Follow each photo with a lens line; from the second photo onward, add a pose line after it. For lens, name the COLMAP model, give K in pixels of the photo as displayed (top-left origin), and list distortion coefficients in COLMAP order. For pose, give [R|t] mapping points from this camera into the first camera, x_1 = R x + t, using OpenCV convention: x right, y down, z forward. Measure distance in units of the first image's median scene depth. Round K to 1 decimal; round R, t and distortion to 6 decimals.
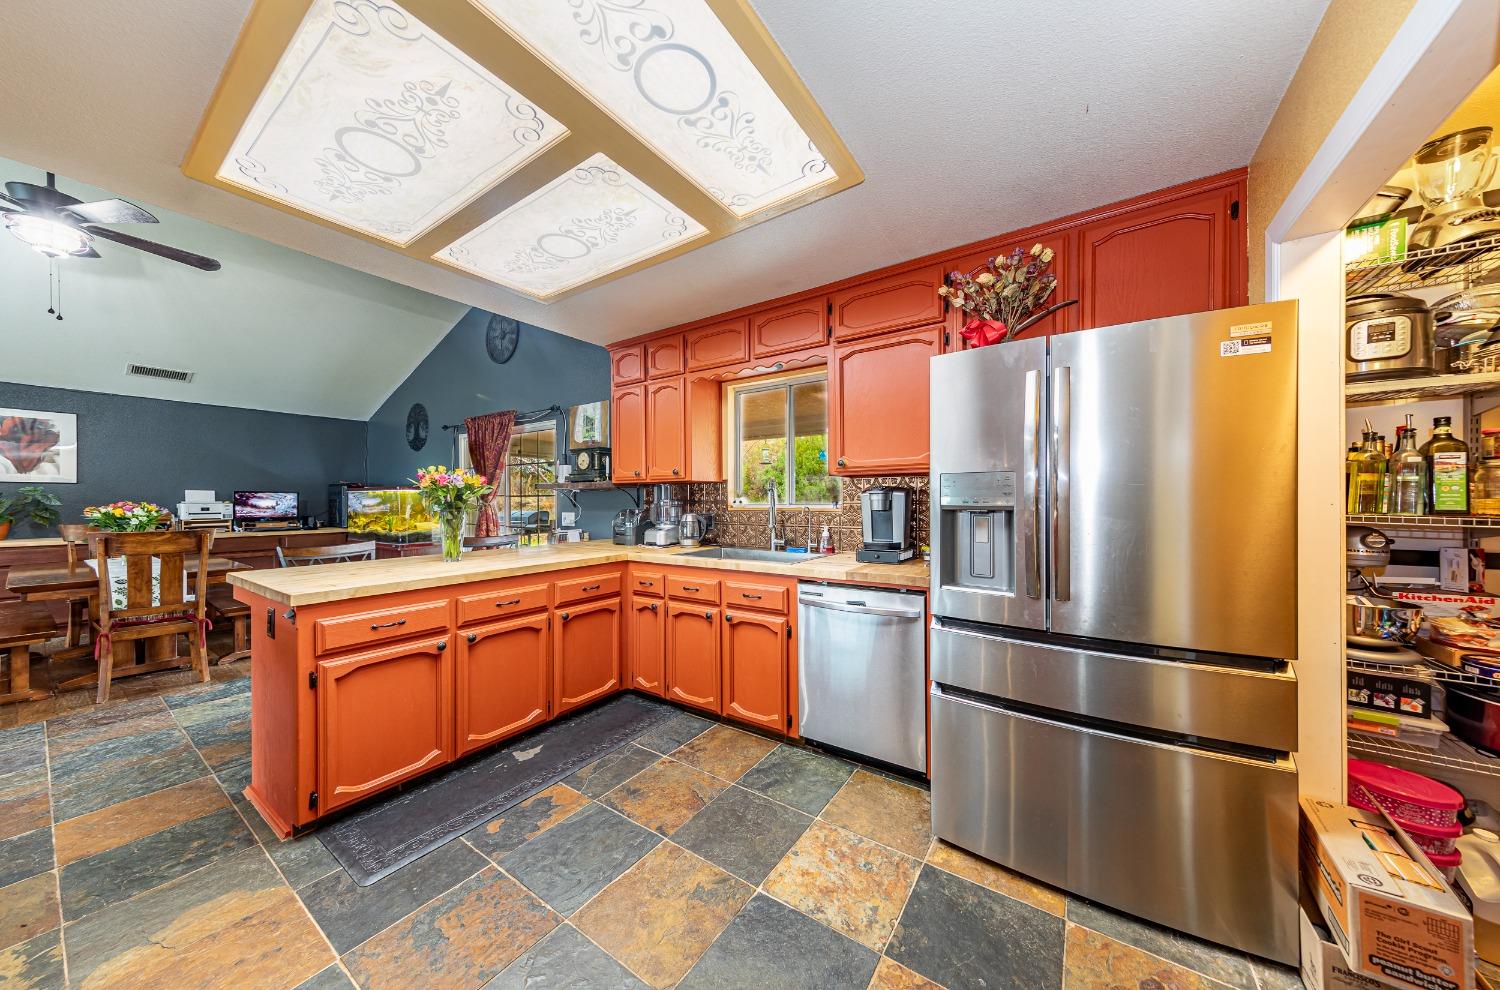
lens RADIAL K [[481.7, 0, 756.1], [0, 481.7, 502.2], [0, 0, 1]] dist [0.007652, 0.000032]
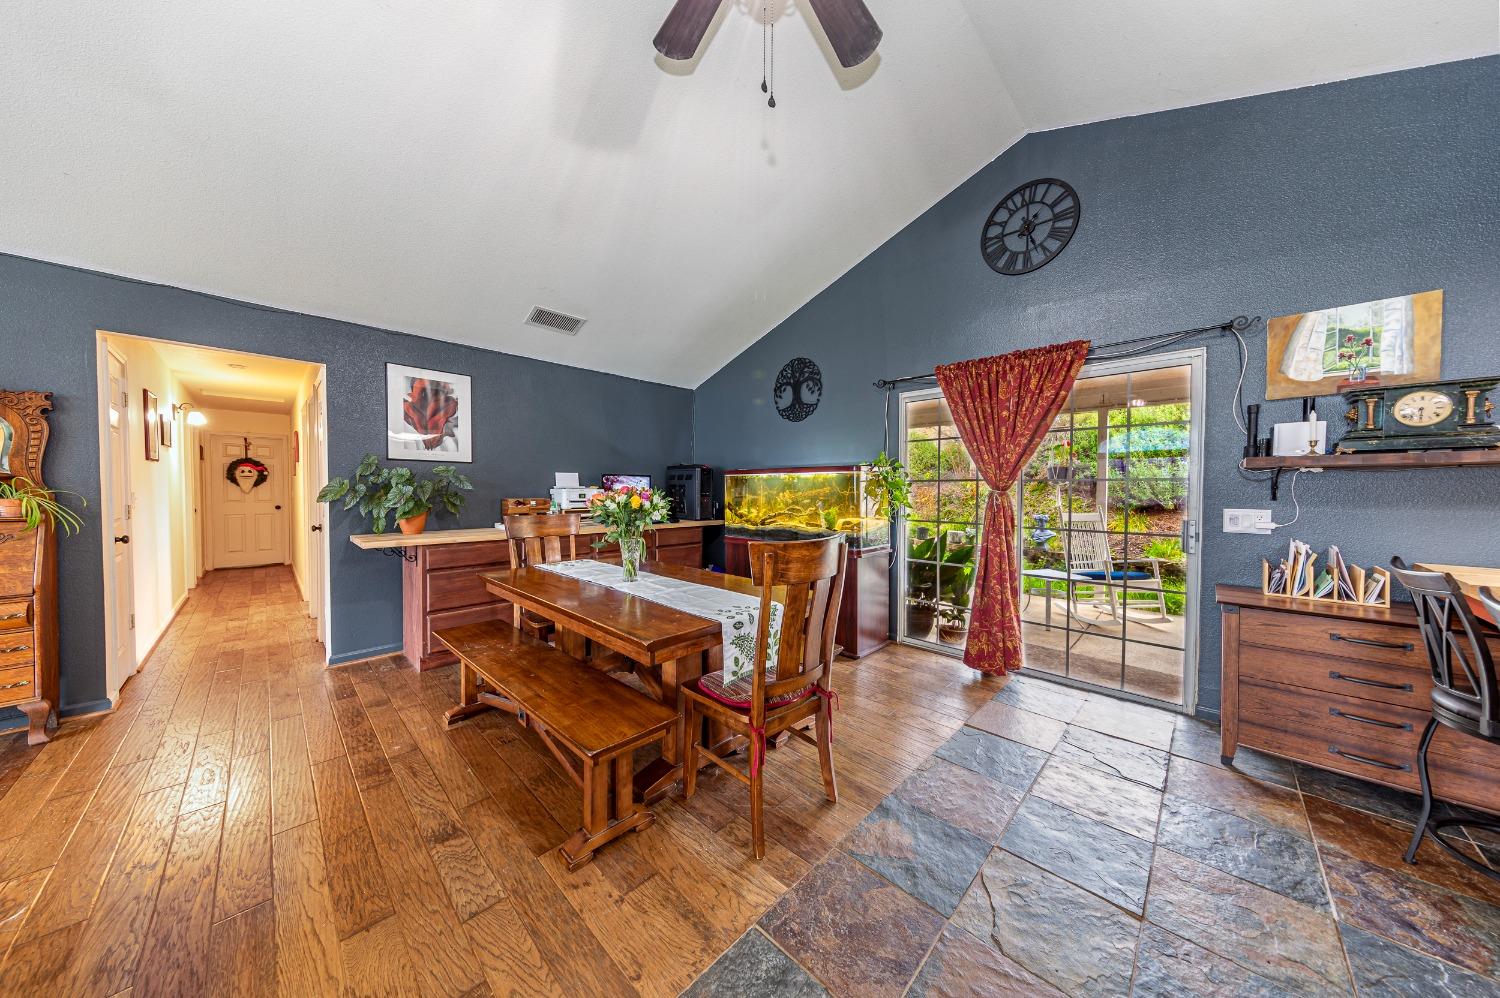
lens RADIAL K [[481.7, 0, 748.4], [0, 481.7, 501.0], [0, 0, 1]] dist [0.007652, 0.000032]
pose [[0.982612, 0.011106, -0.185337, -1.526757], [-0.007221, 0.999740, 0.021625, 0.007432], [0.185529, -0.019911, 0.982437, 0.585371]]
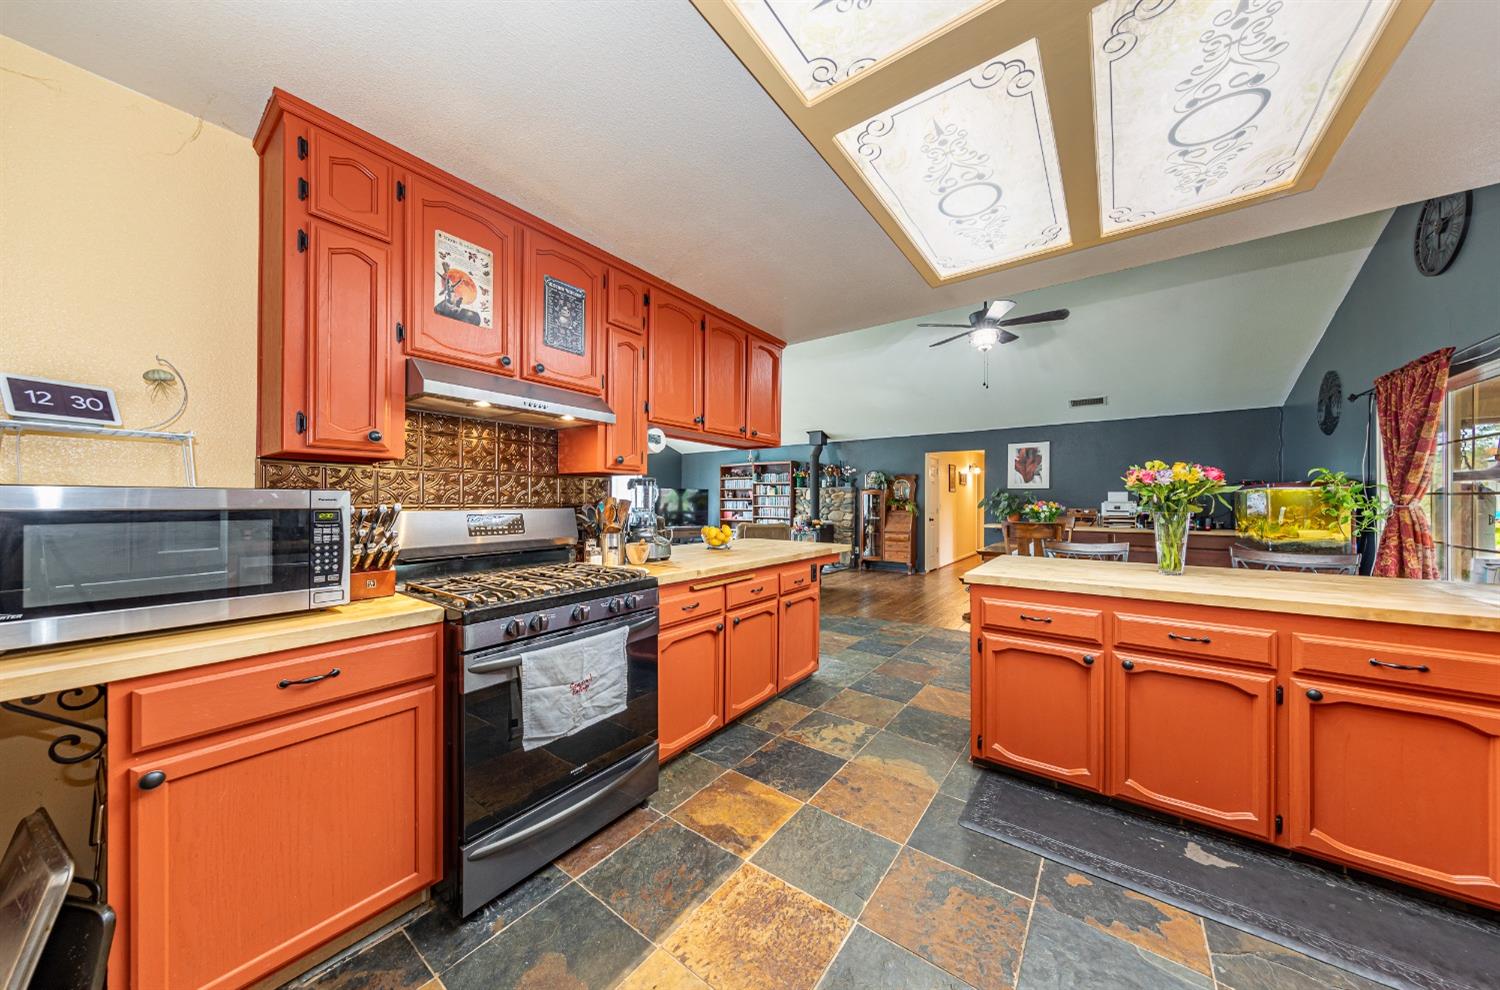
lens RADIAL K [[481.7, 0, 743.0], [0, 481.7, 501.6], [0, 0, 1]] dist [0.007652, 0.000032]
pose [[-0.045222, 0.004883, -0.998965, 0.215405], [-0.004547, 0.999977, 0.005094, -0.003507], [0.998967, 0.004773, -0.045199, 0.275194]]
